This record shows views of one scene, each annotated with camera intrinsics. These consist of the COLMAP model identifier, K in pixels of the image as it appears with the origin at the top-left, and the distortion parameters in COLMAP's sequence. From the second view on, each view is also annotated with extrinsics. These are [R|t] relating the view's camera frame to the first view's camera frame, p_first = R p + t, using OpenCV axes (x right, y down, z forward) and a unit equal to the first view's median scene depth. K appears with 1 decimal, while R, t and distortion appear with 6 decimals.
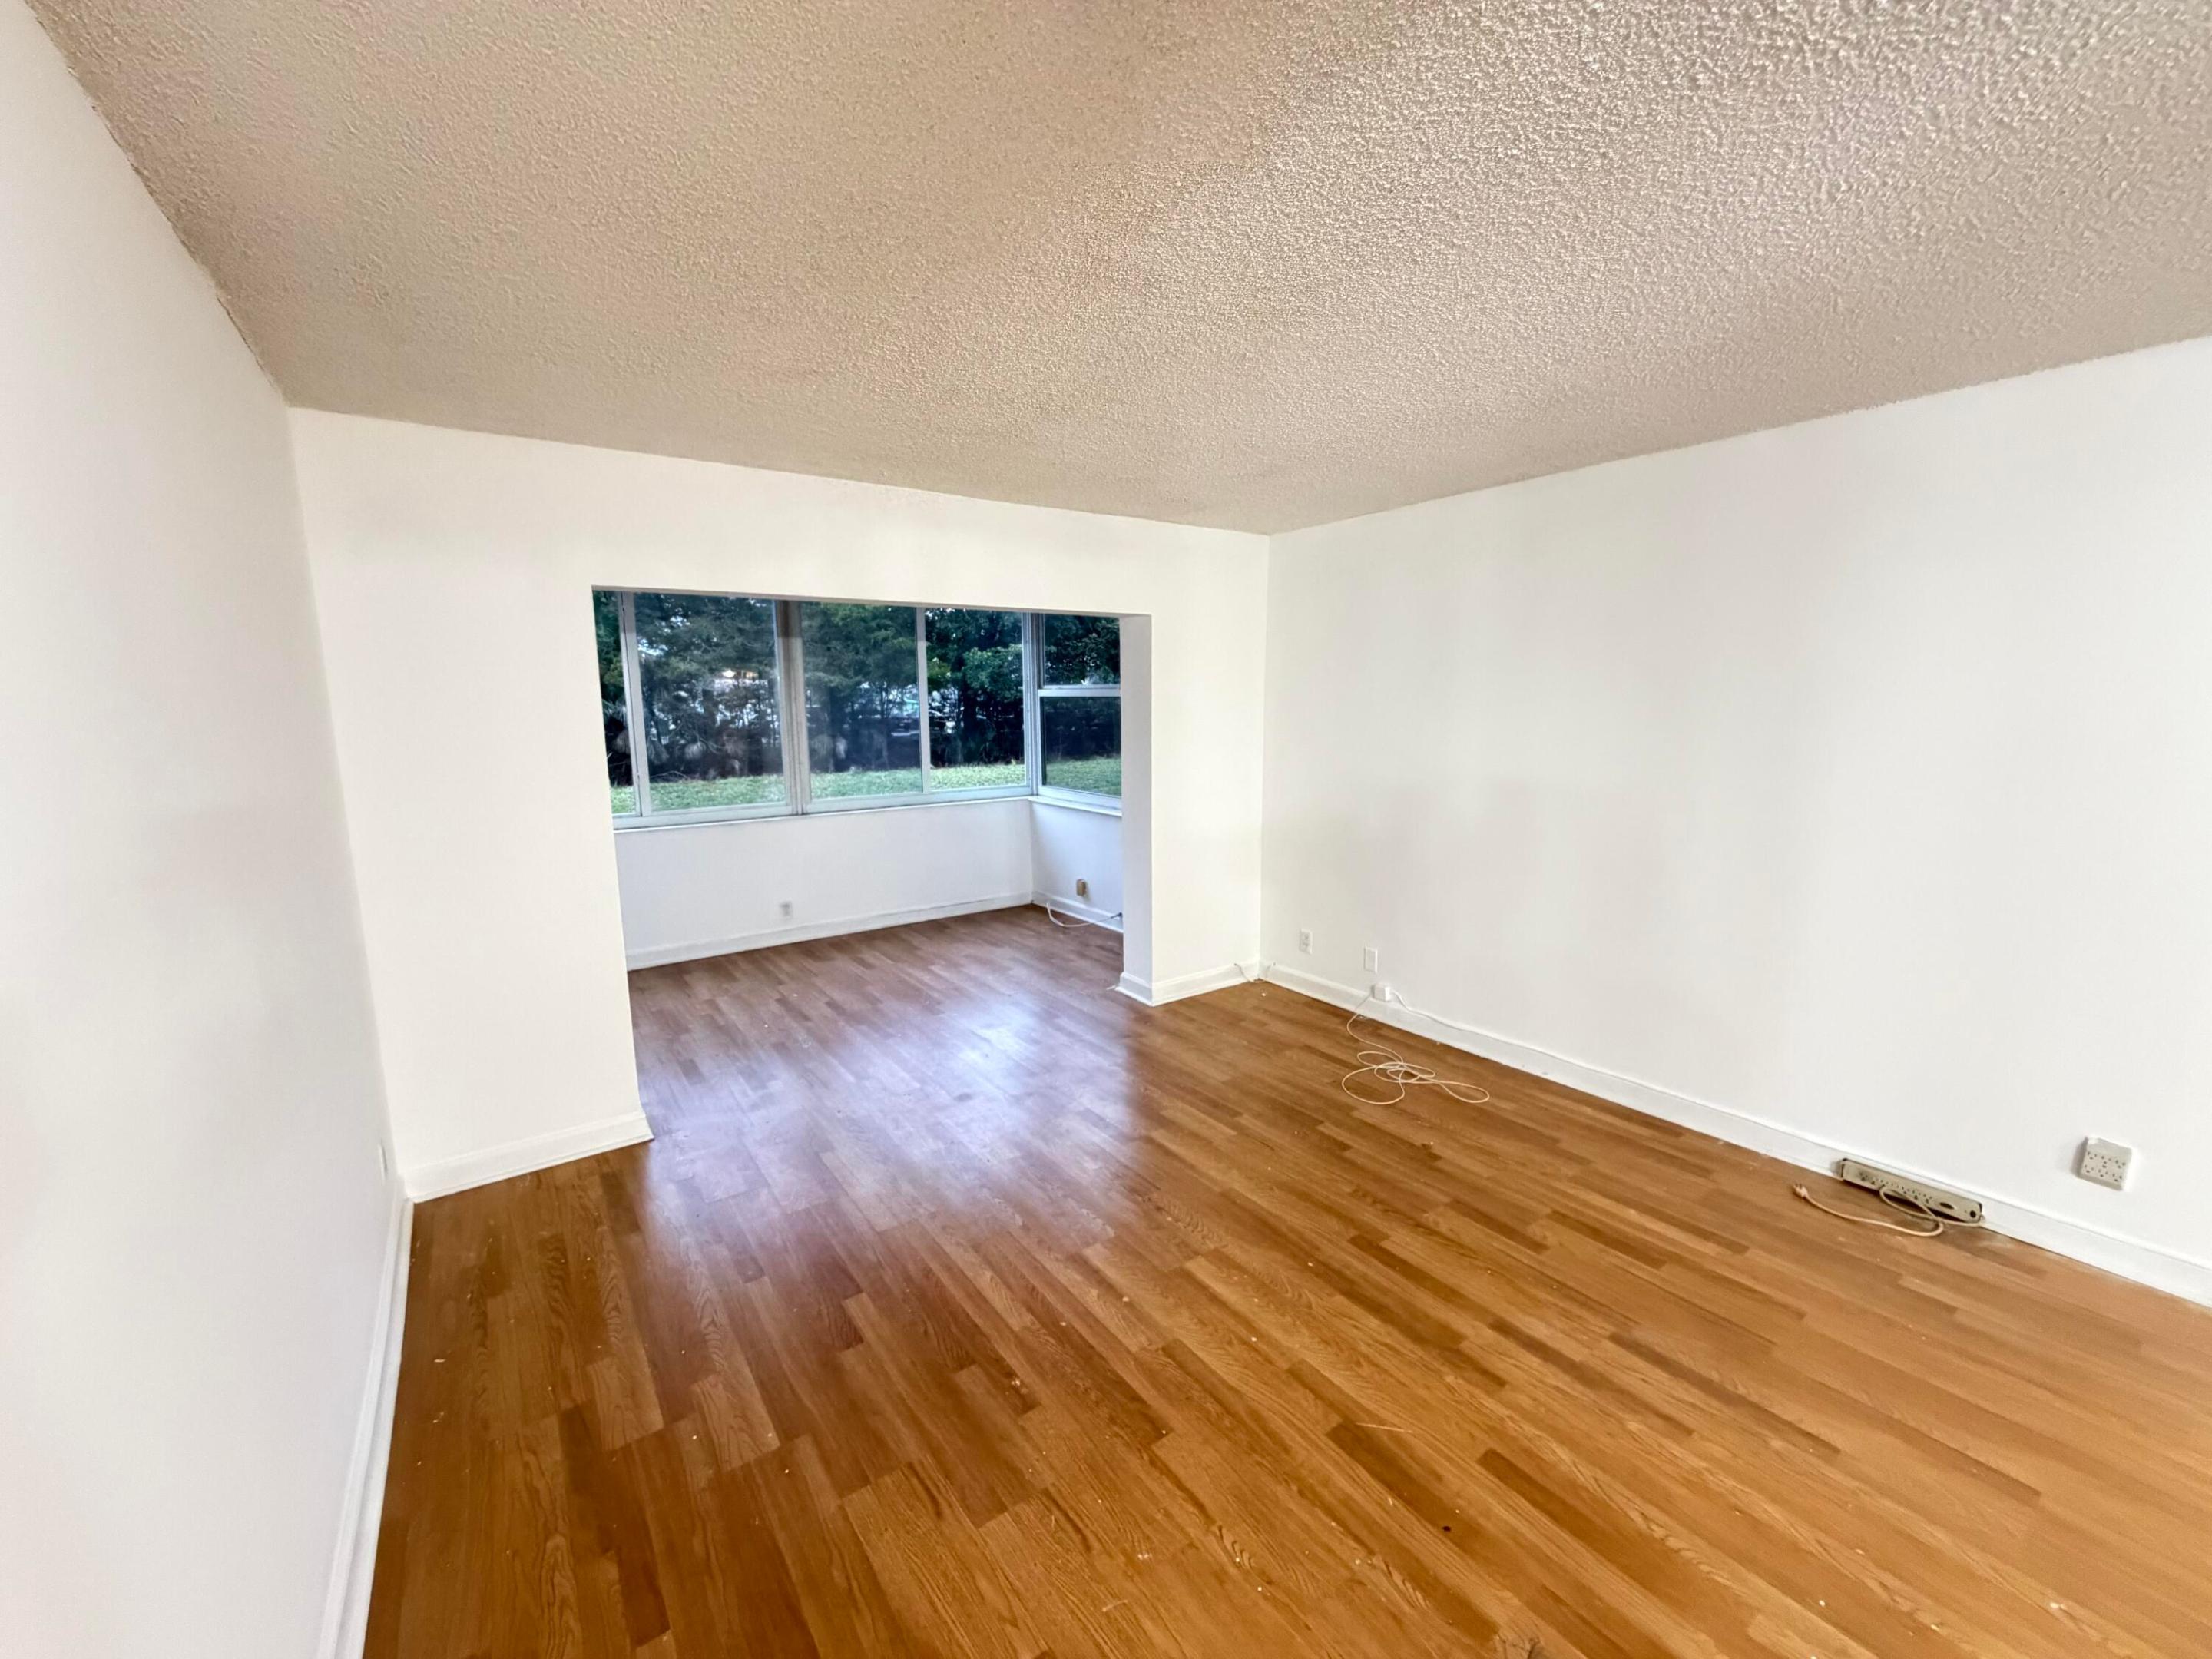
lens RADIAL K [[889.8, 0, 1106.0], [0, 889.8, 829.5], [0, 0, 1]] dist [0.003176, 0.000235]
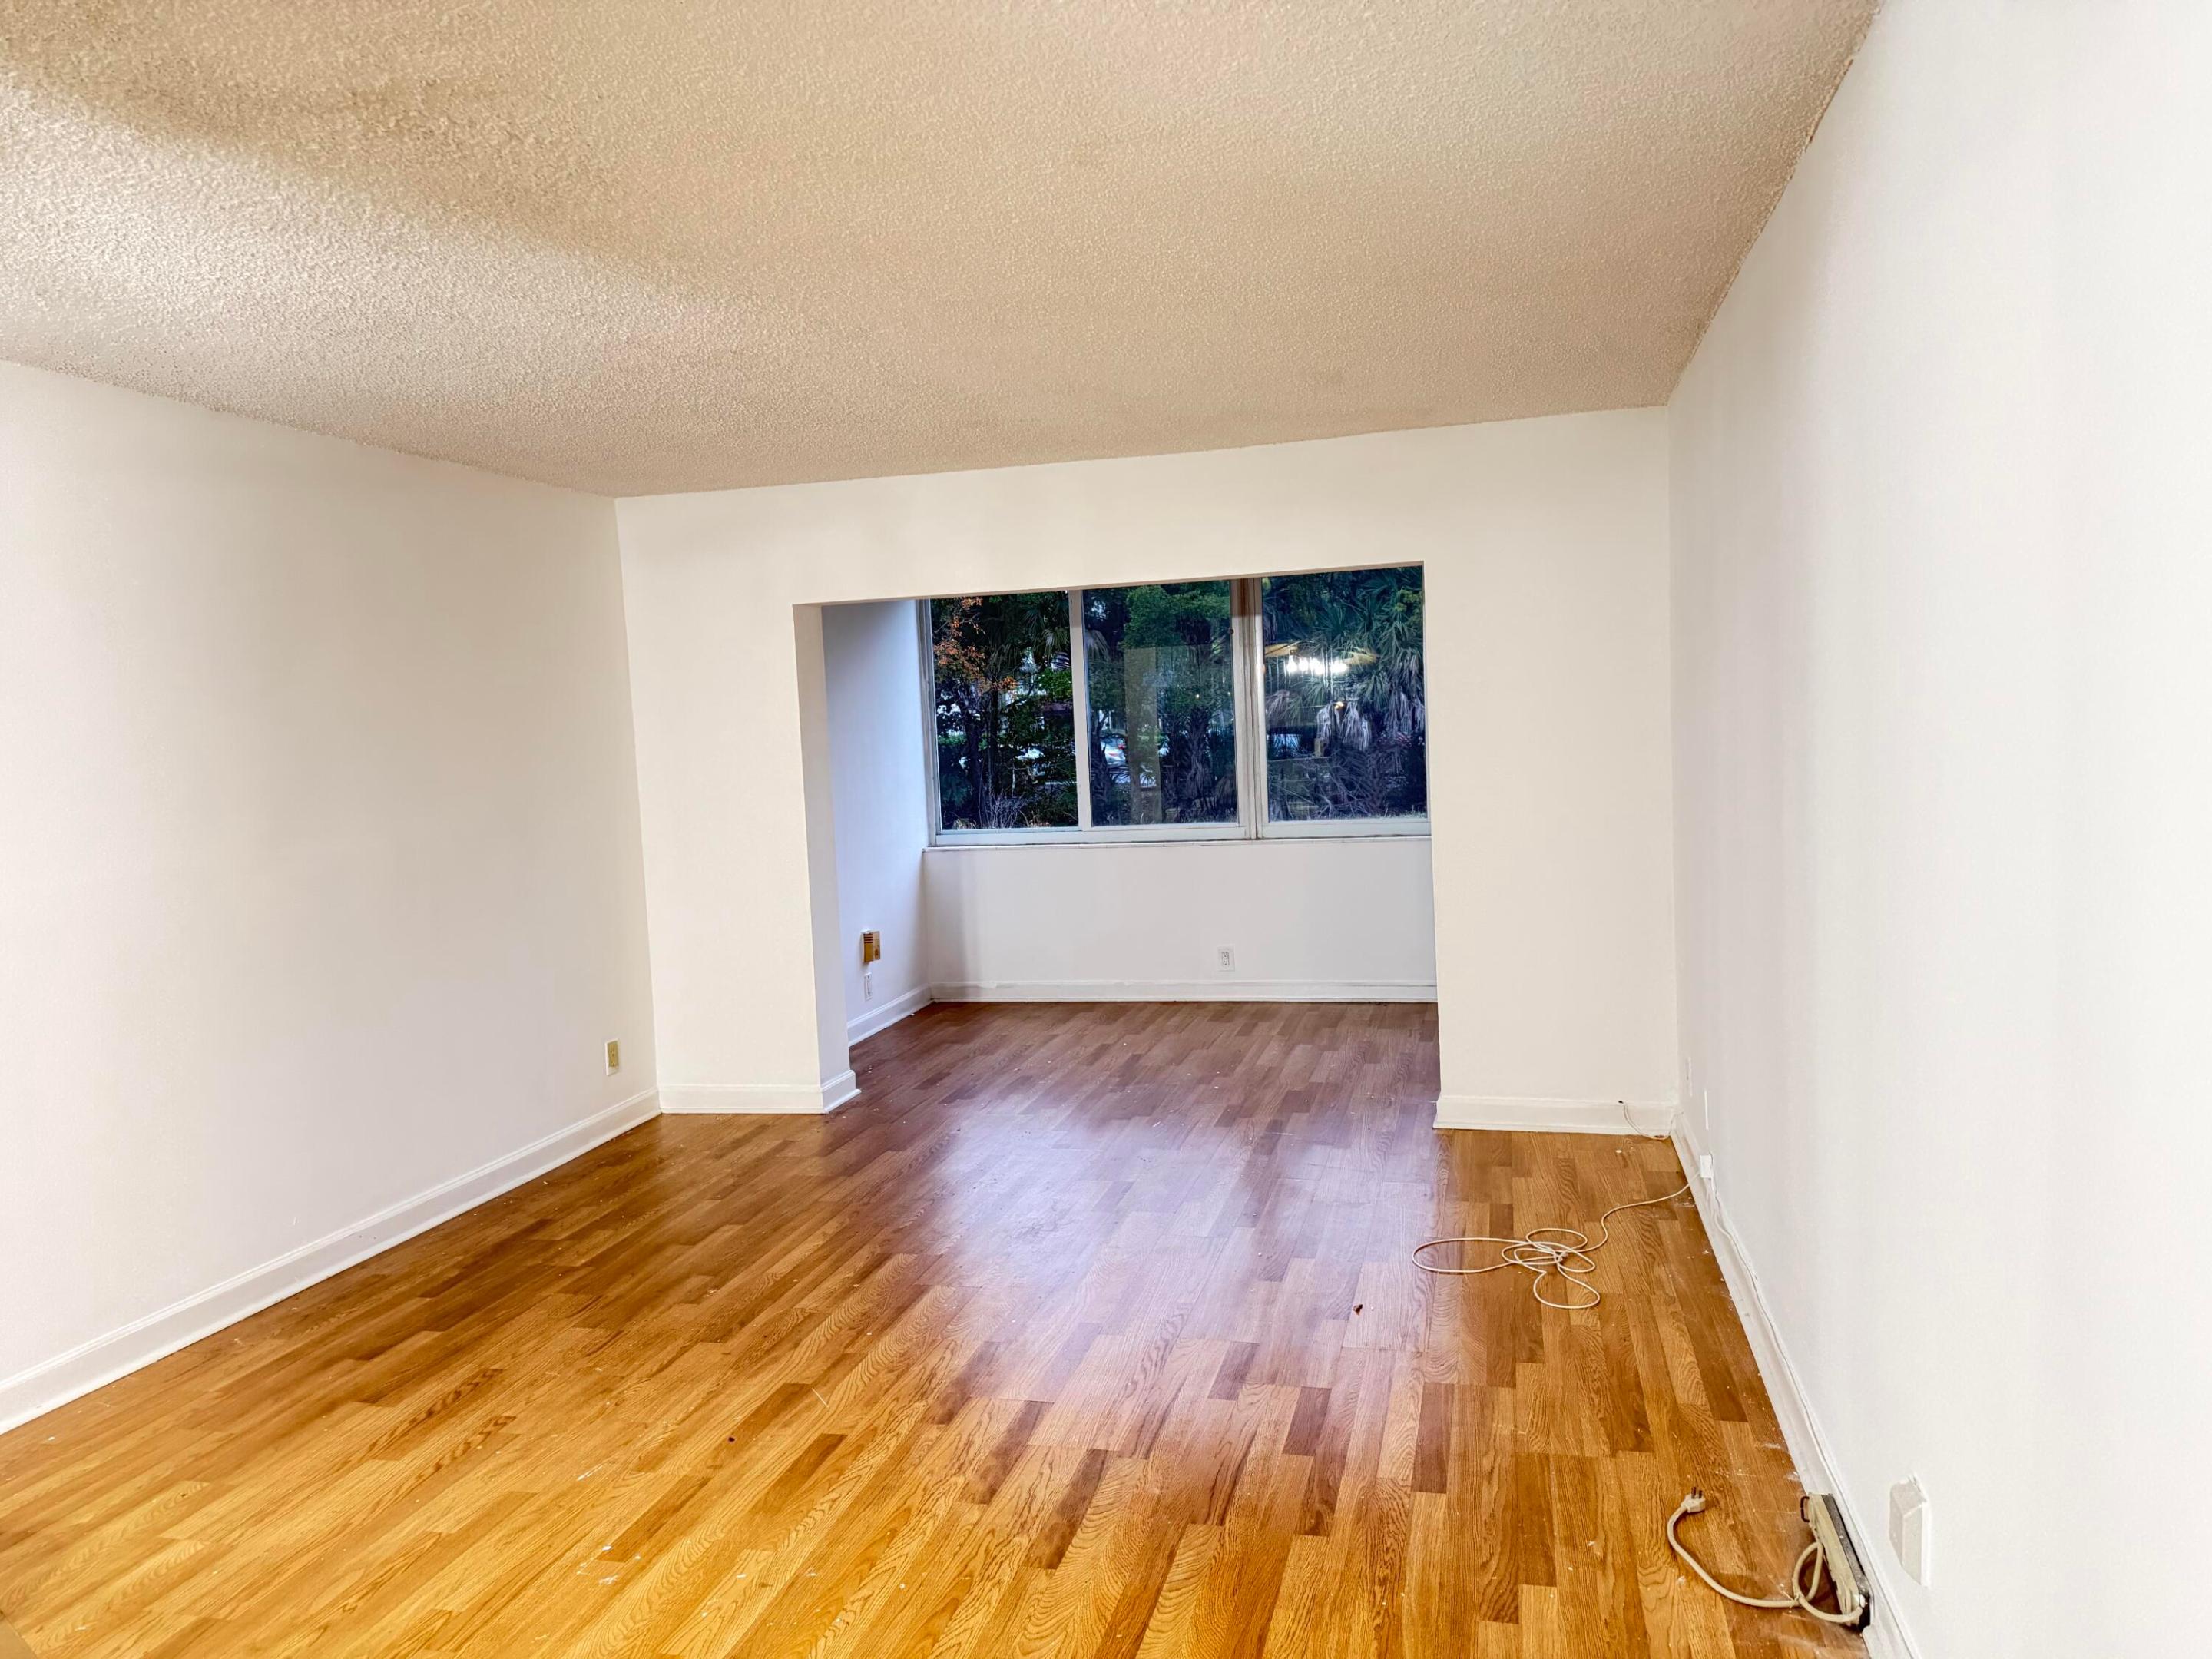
lens RADIAL K [[1552.6, 0, 1109.5], [0, 1552.6, 841.2], [0, 0, 1]] dist [0.133397, -0.228030]
pose [[0.652750, 0.042991, -0.756353, 0.667578], [-0.078350, 0.996866, -0.010956, 0.010202], [0.753511, 0.066412, 0.654072, 0.008479]]
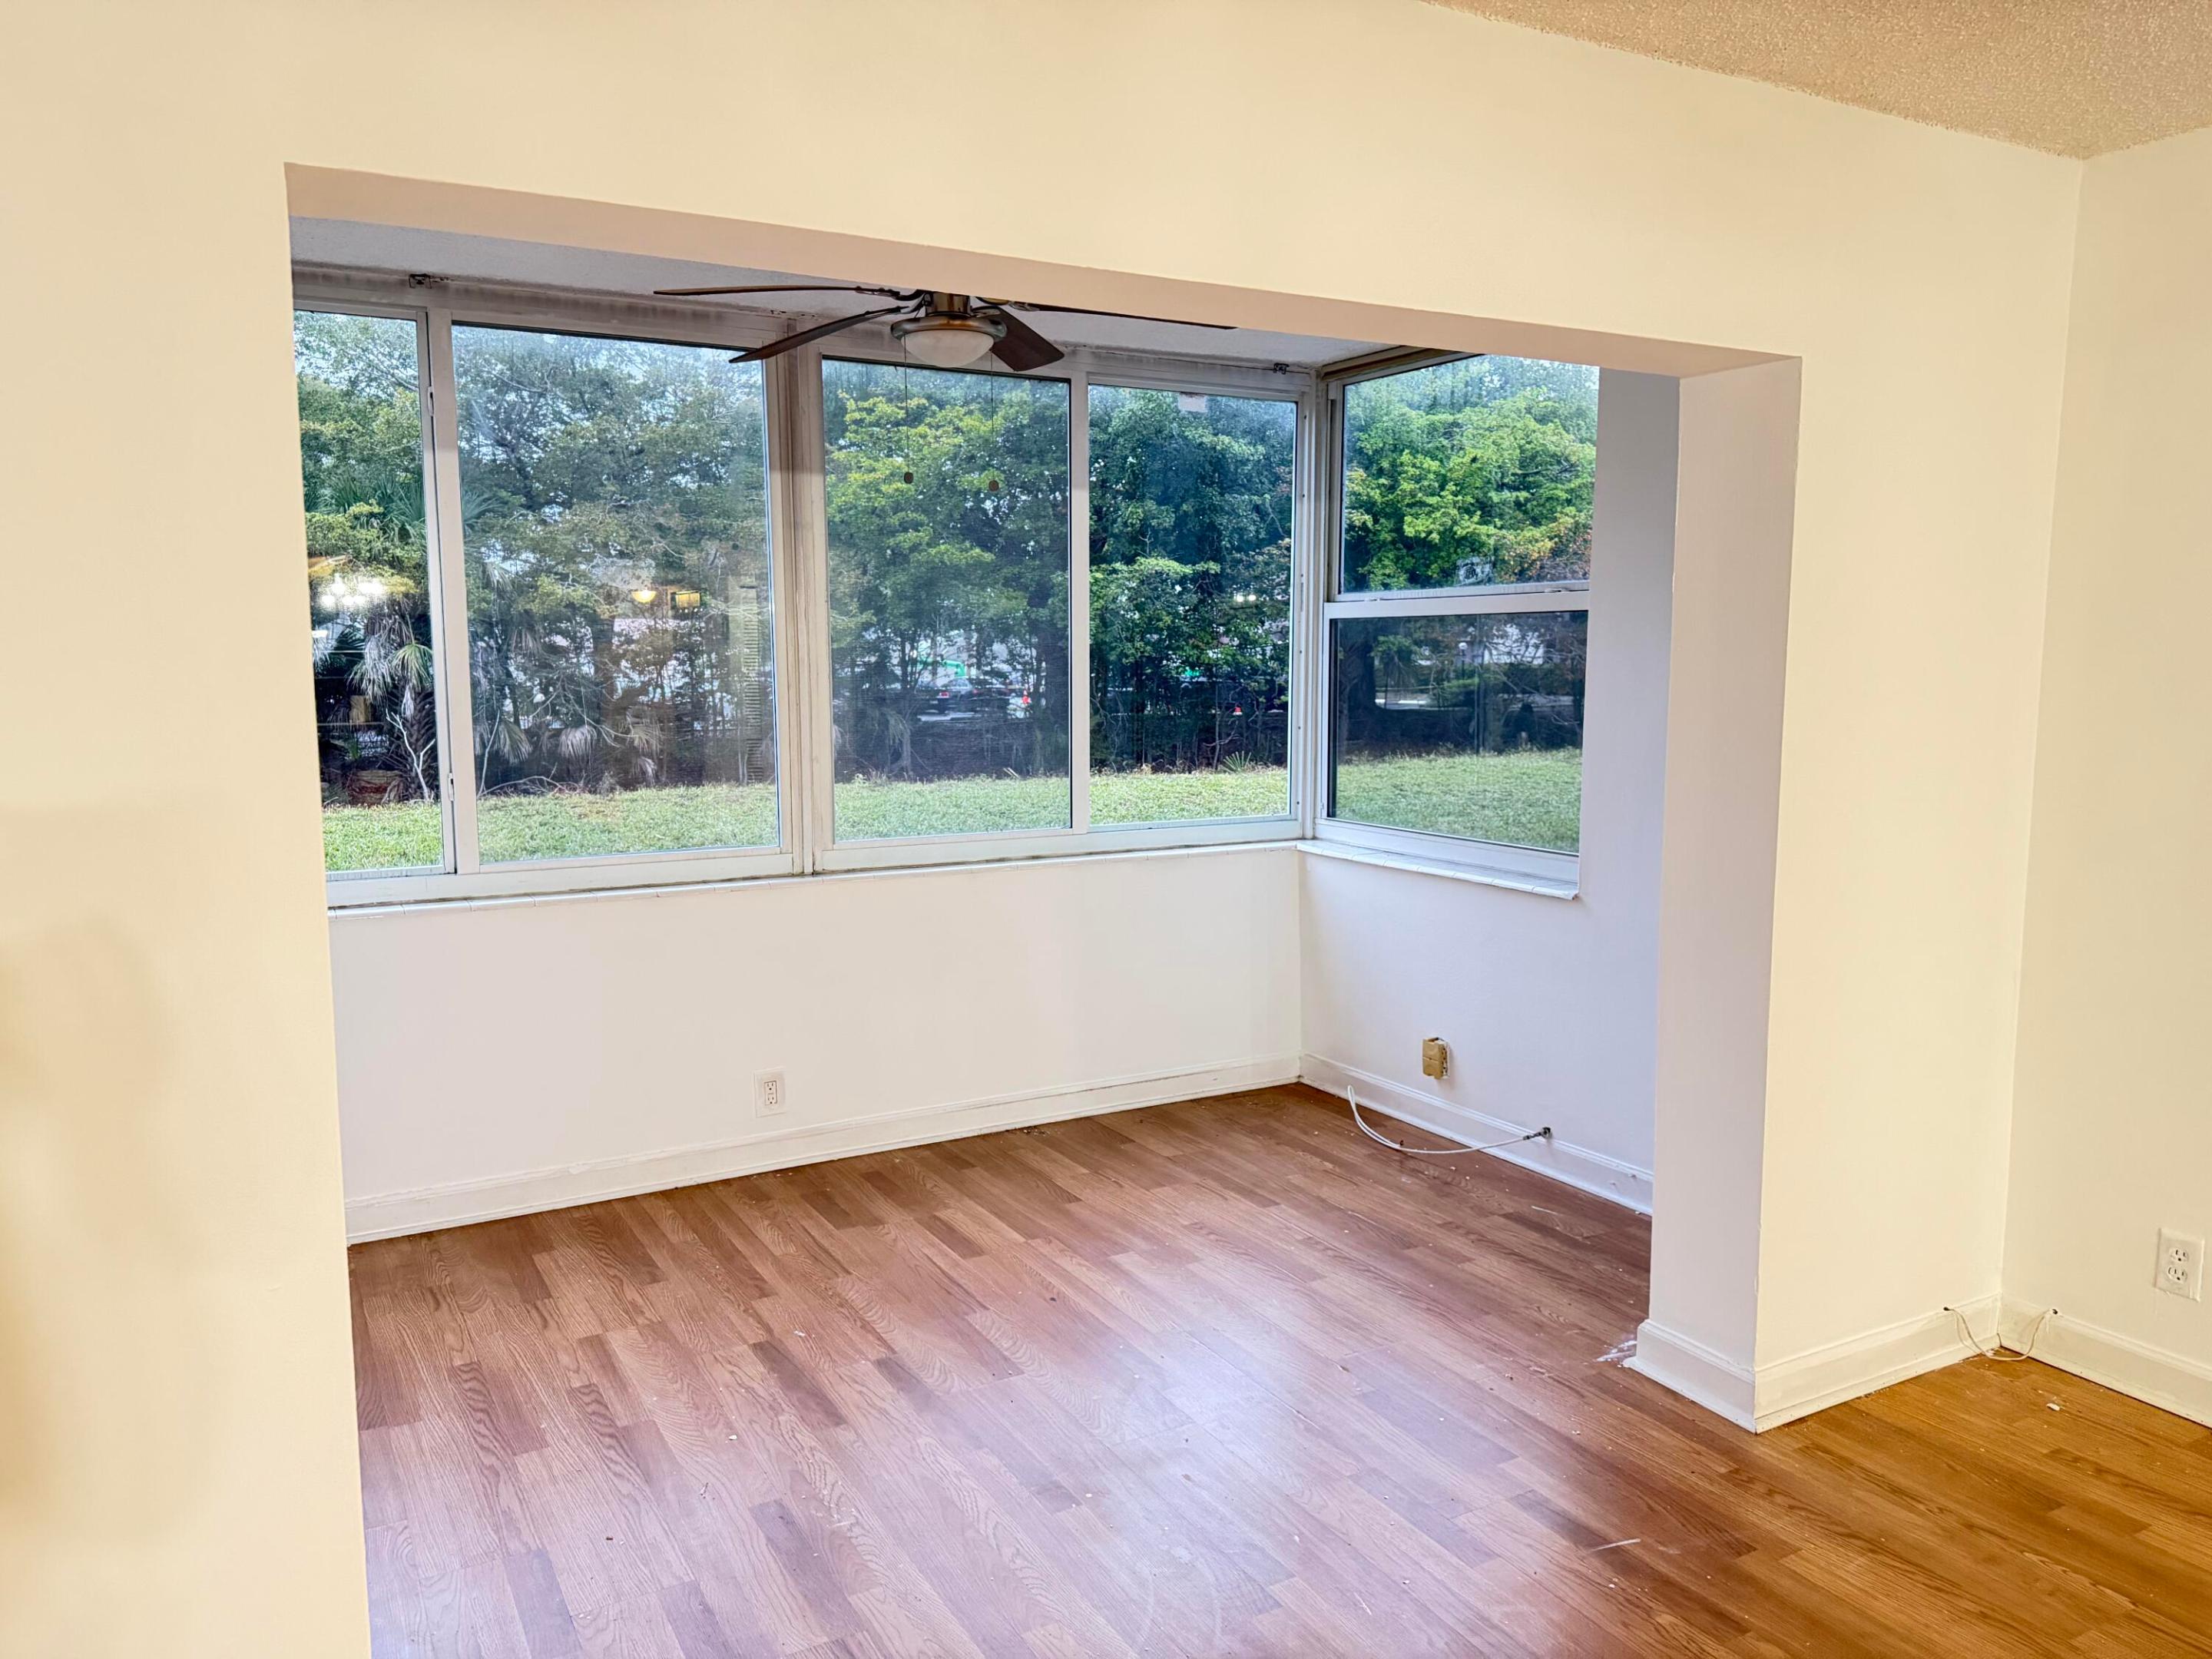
lens RADIAL K [[1552.6, 0, 1109.5], [0, 1552.6, 841.2], [0, 0, 1]] dist [0.133397, -0.228030]
pose [[0.994391, 0.020457, -0.103773, -0.125976], [-0.023758, 0.999247, -0.030673, -0.014221], [0.103067, 0.032967, 0.994128, 0.269607]]
